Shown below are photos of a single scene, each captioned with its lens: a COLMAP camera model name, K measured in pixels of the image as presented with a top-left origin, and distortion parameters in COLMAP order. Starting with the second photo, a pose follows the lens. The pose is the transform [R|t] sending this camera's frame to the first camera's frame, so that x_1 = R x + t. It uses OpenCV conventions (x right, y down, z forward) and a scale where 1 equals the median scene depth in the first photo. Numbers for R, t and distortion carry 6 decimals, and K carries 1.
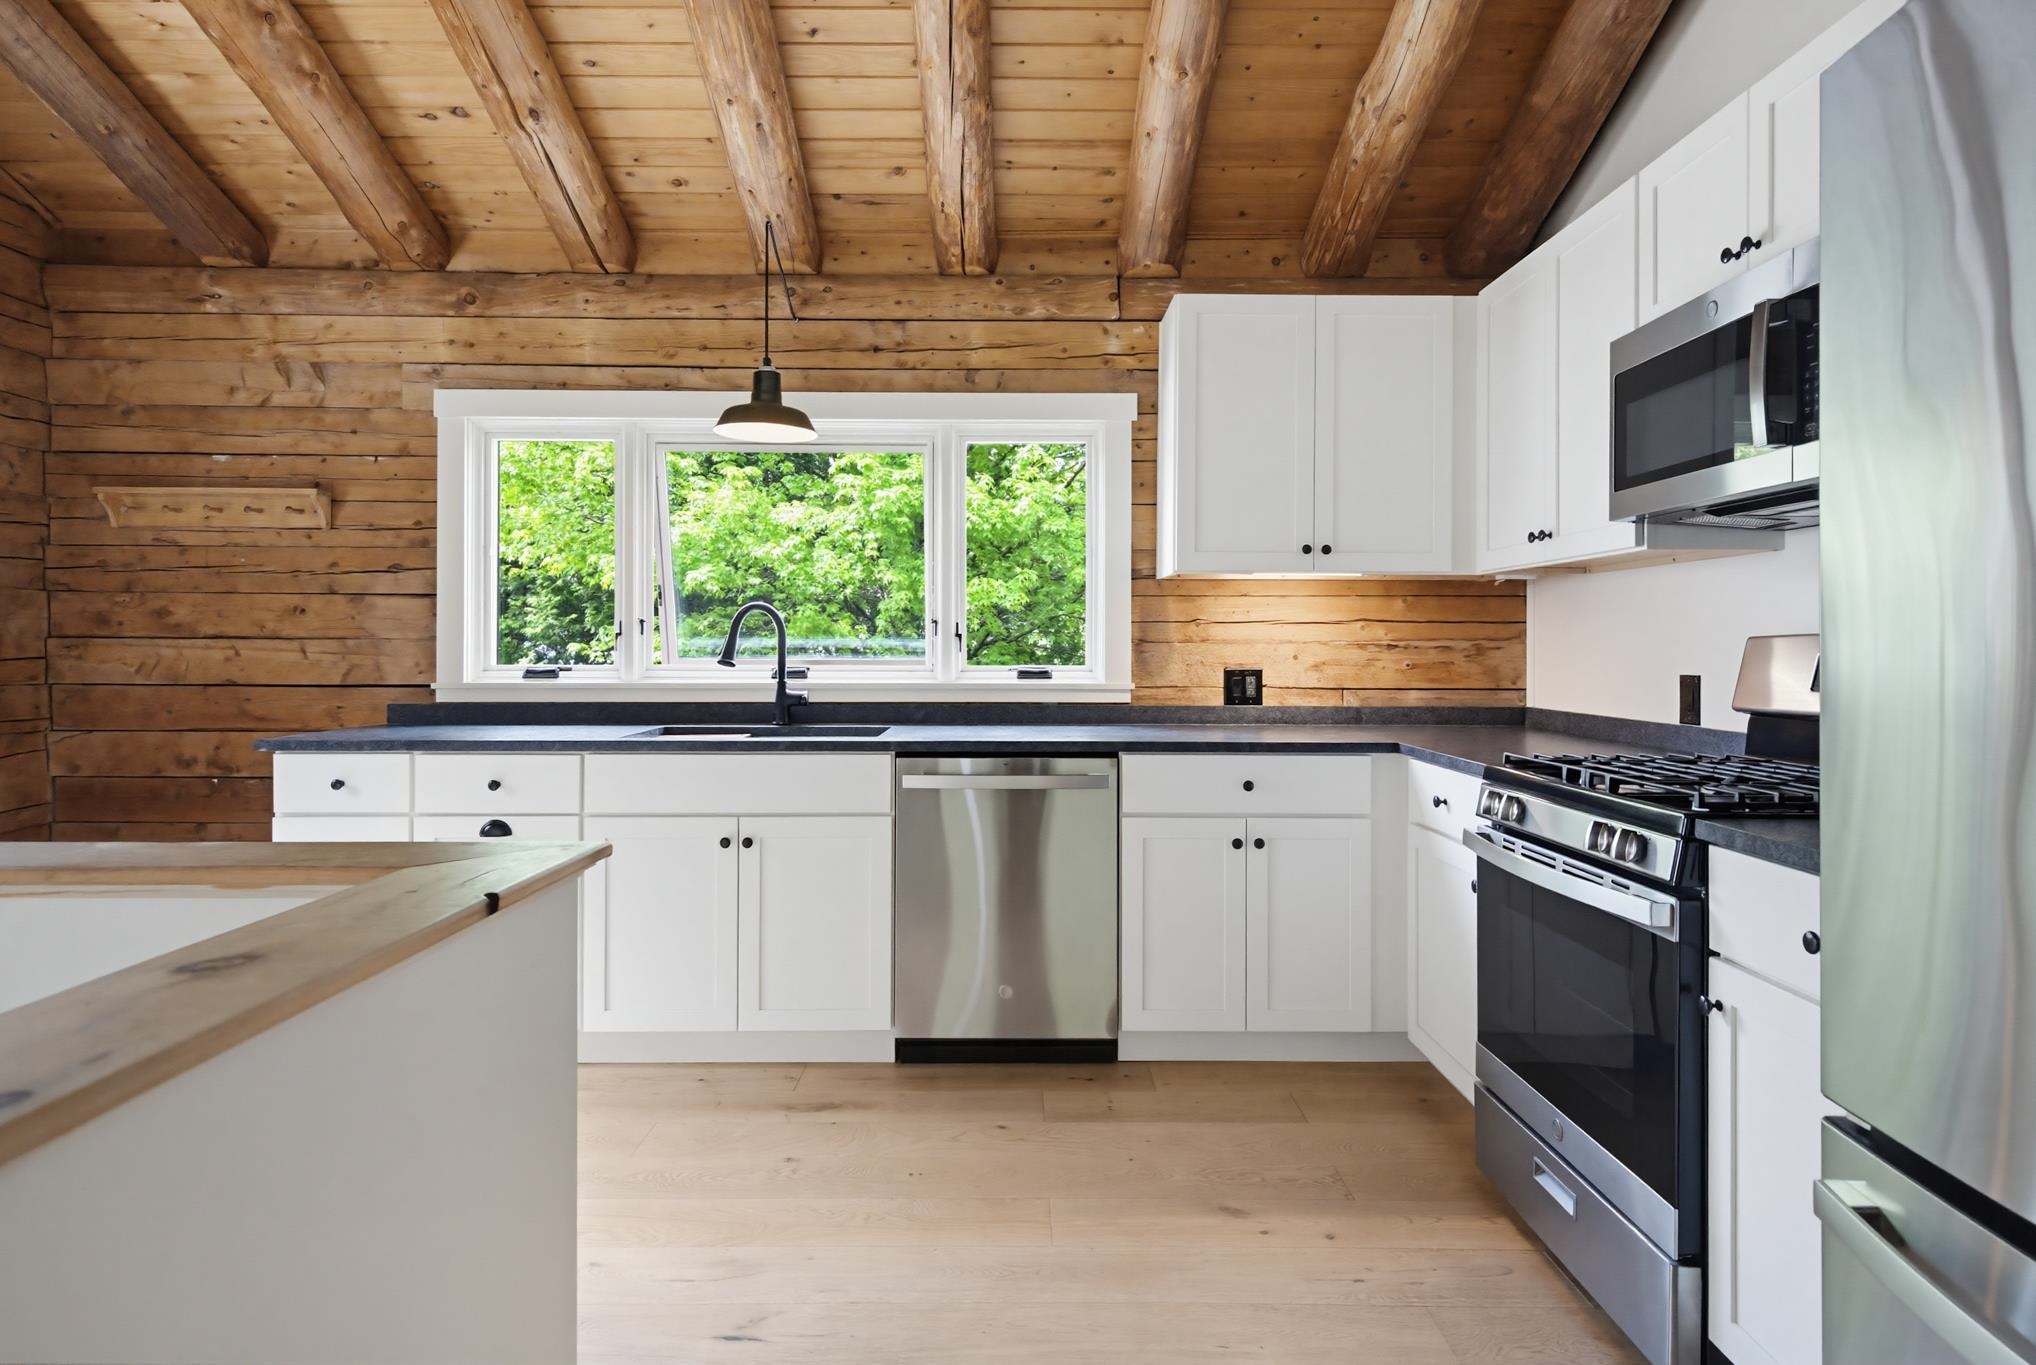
lens RADIAL K [[1154.2, 0, 1018.3], [0, 1154.2, 652.8], [0, 0, 1]] dist [0.036718, -0.036007]
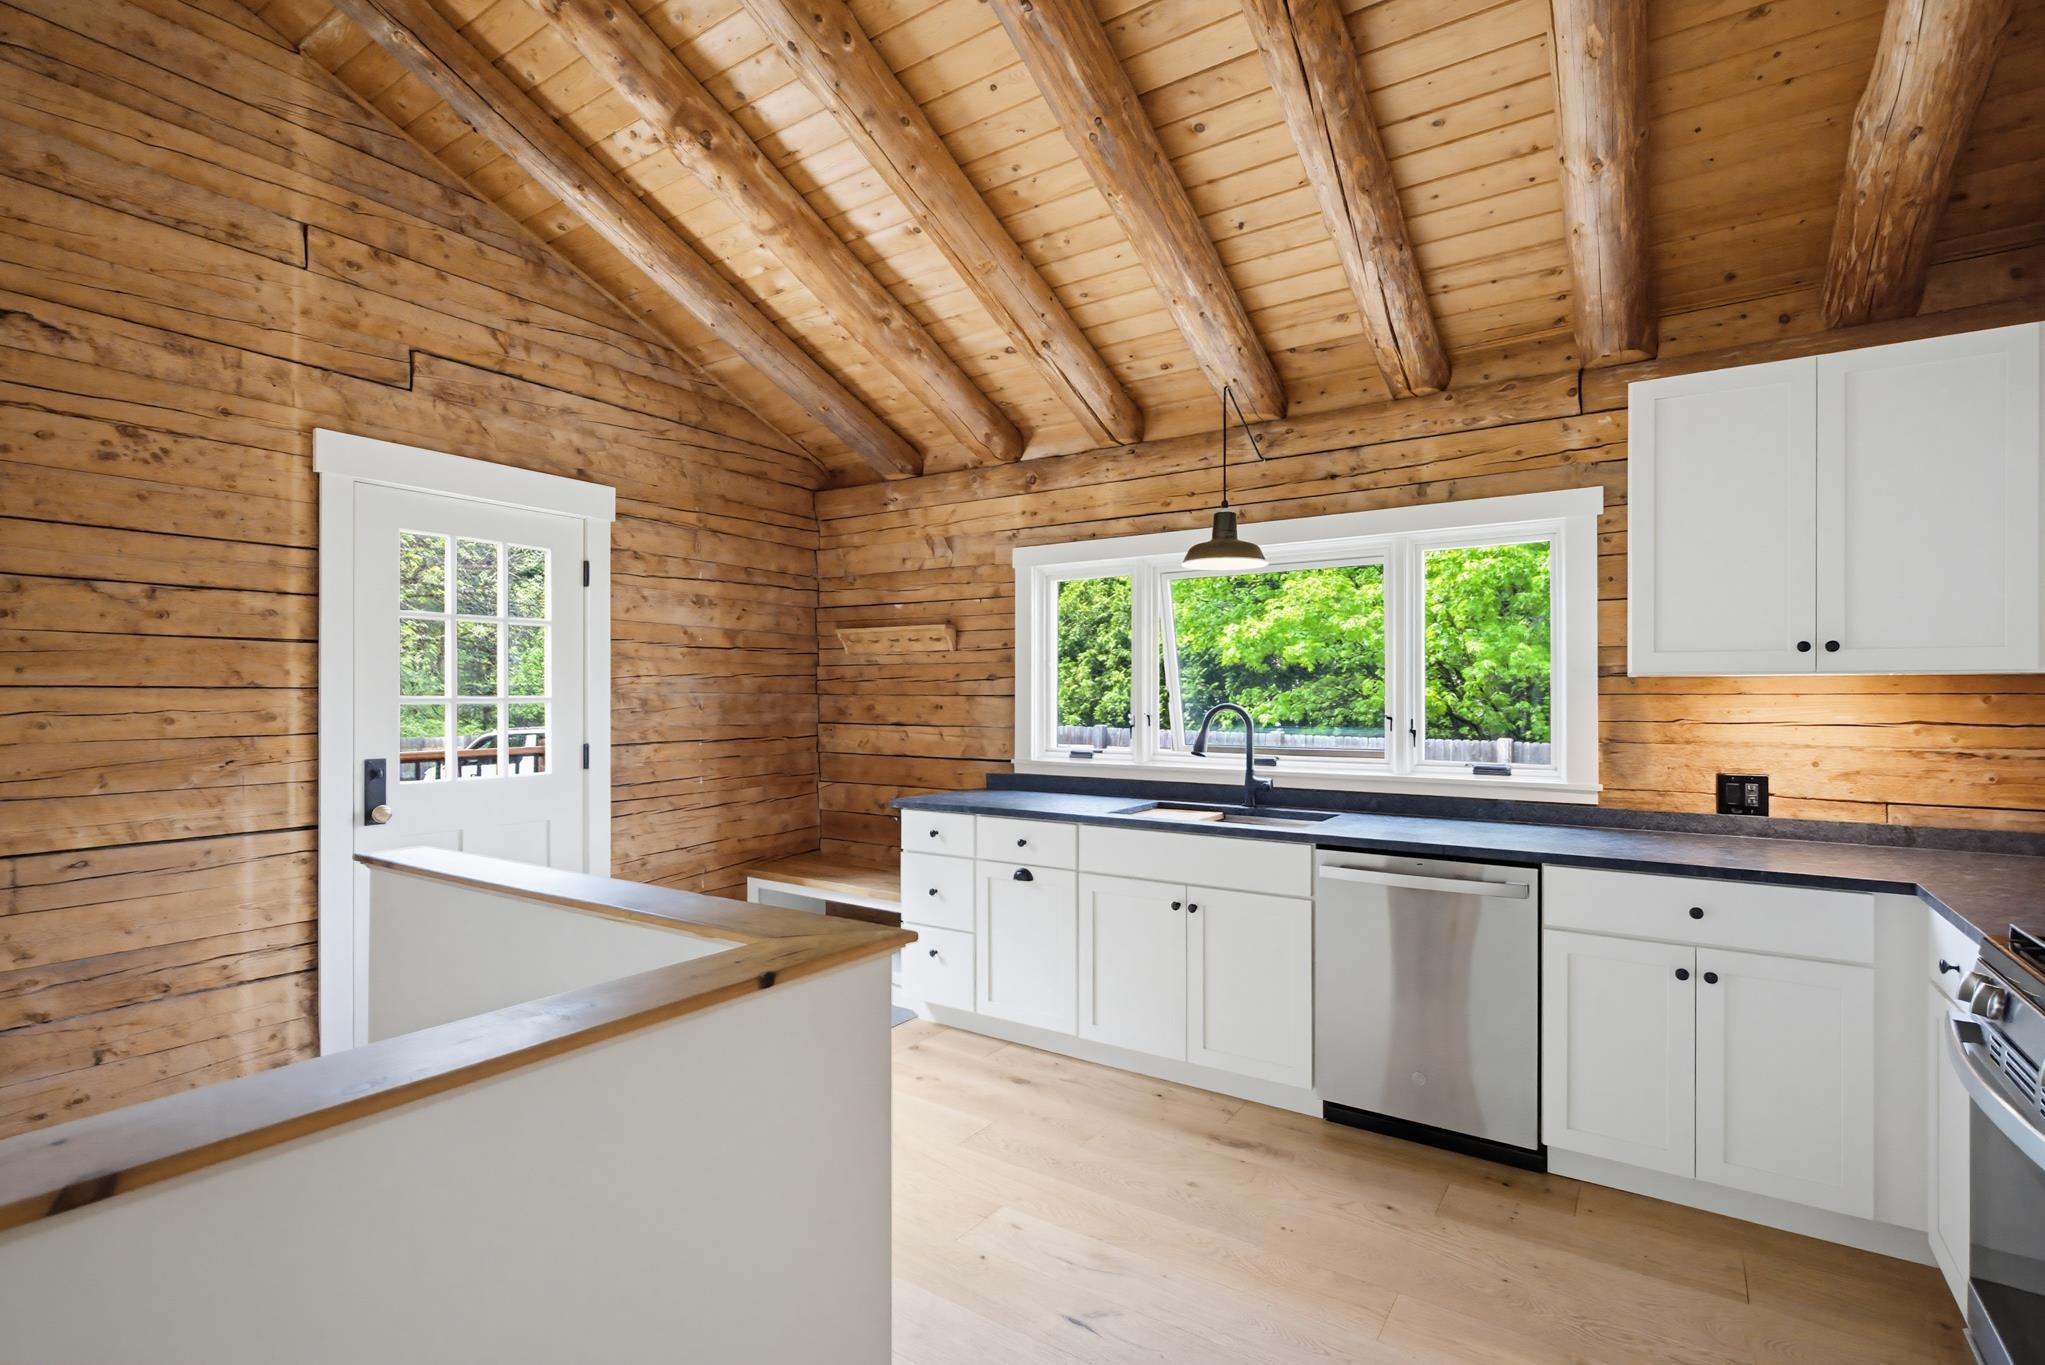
lens RADIAL K [[964.5, 0, 1023.7], [0, 964.5, 704.0], [0, 0, 1]] dist [0.004246, -0.000759]
pose [[0.827224, 0.000785, -0.561872, 0.156164], [-0.001455, 0.999999, -0.000745, -0.040410], [0.561871, 0.001434, 0.827224, 0.057598]]
